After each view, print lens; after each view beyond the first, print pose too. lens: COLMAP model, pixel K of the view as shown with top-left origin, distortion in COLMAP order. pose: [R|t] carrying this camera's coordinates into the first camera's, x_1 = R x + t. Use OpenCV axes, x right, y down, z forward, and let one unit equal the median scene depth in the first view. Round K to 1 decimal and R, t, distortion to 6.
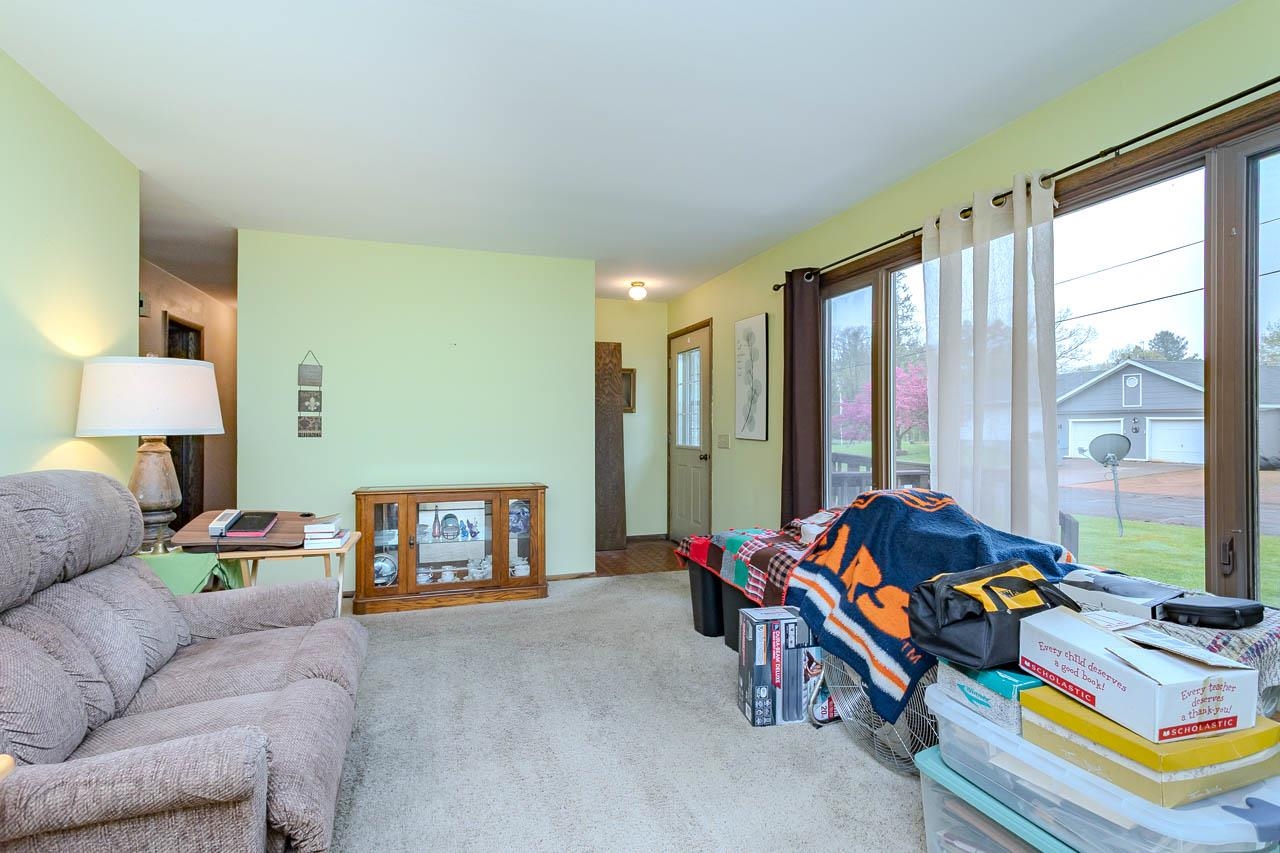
lens RADIAL K [[606.2, 0, 638.9], [0, 606.2, 426.5], [0, 0, 1]] dist [-0.001252, 0.002125]
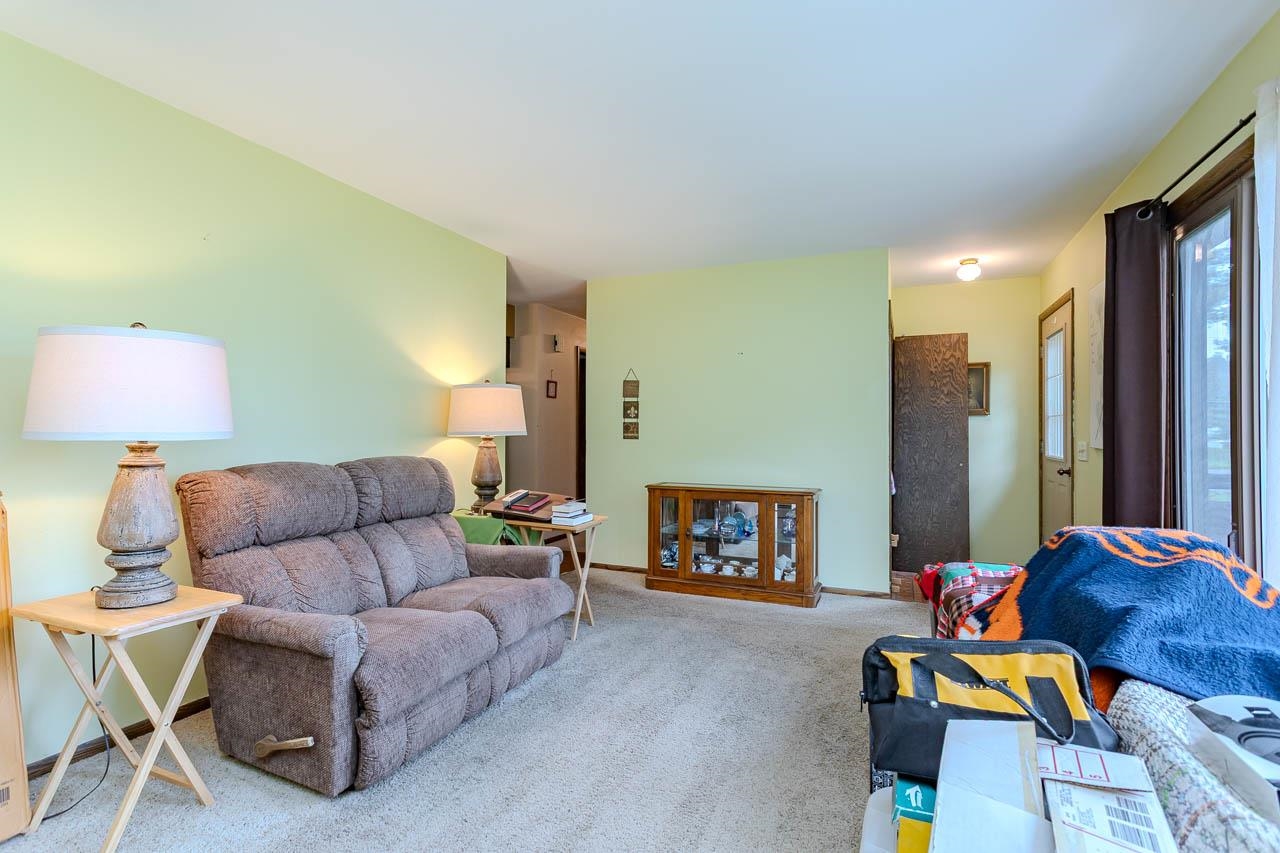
lens RADIAL K [[606.2, 0, 638.8], [0, 606.2, 427.8], [0, 0, 1]] dist [-0.001252, 0.002125]
pose [[0.739735, -0.000193, -0.672899, 0.299823], [-0.003678, 0.999984, -0.004330, -0.000094], [0.672889, 0.005678, 0.739722, 0.099400]]
